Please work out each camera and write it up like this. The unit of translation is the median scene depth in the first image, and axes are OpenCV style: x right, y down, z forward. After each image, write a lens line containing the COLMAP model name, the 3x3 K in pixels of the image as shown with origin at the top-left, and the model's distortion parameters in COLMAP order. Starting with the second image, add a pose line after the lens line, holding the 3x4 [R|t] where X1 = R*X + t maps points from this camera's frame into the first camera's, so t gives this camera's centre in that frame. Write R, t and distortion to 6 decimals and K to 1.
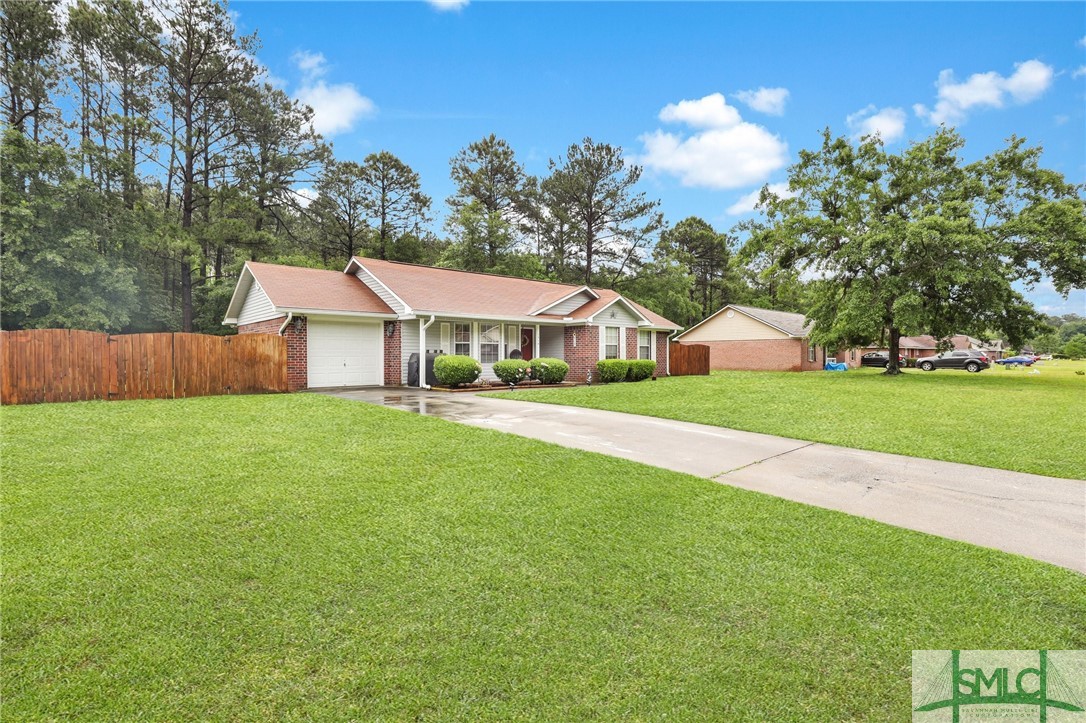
lens RADIAL K [[515.5, 0, 543.0], [0, 515.5, 361.5], [0, 0, 1]] dist [-0.028120, 0.000429]
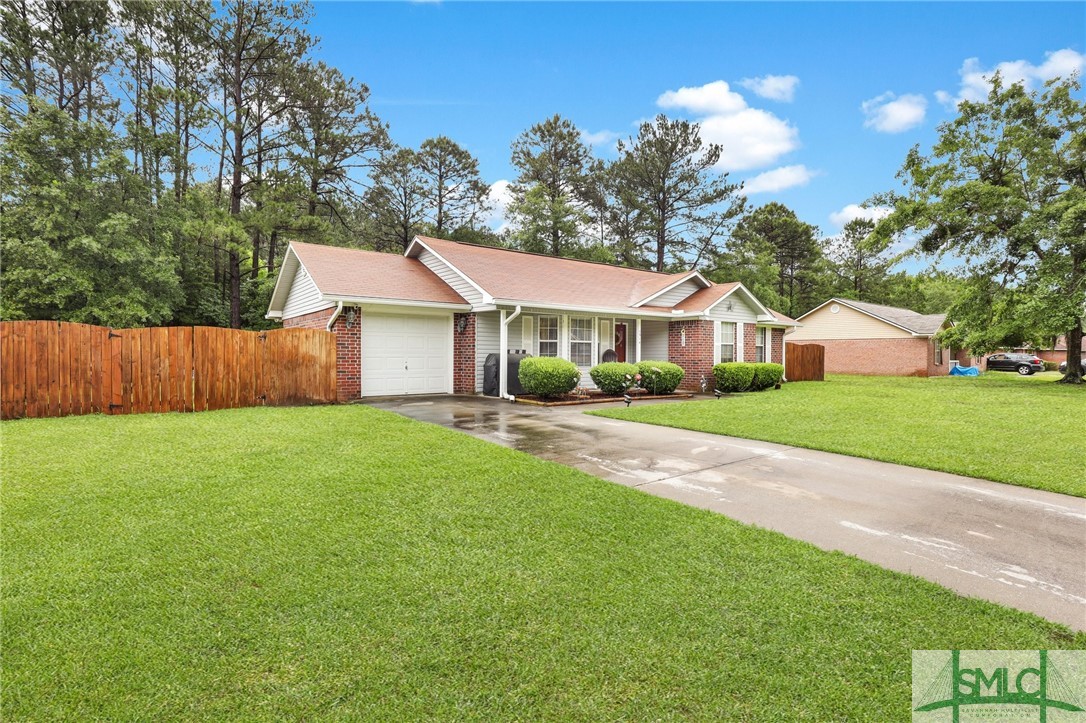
lens RADIAL K [[515.5, 0, 543.0], [0, 515.5, 361.5], [0, 0, 1]] dist [-0.028120, 0.000429]
pose [[0.995868, 0.008504, -0.090411, -0.073137], [-0.008087, 0.999955, 0.004984, -0.006560], [0.090450, -0.004233, 0.995892, 0.158292]]
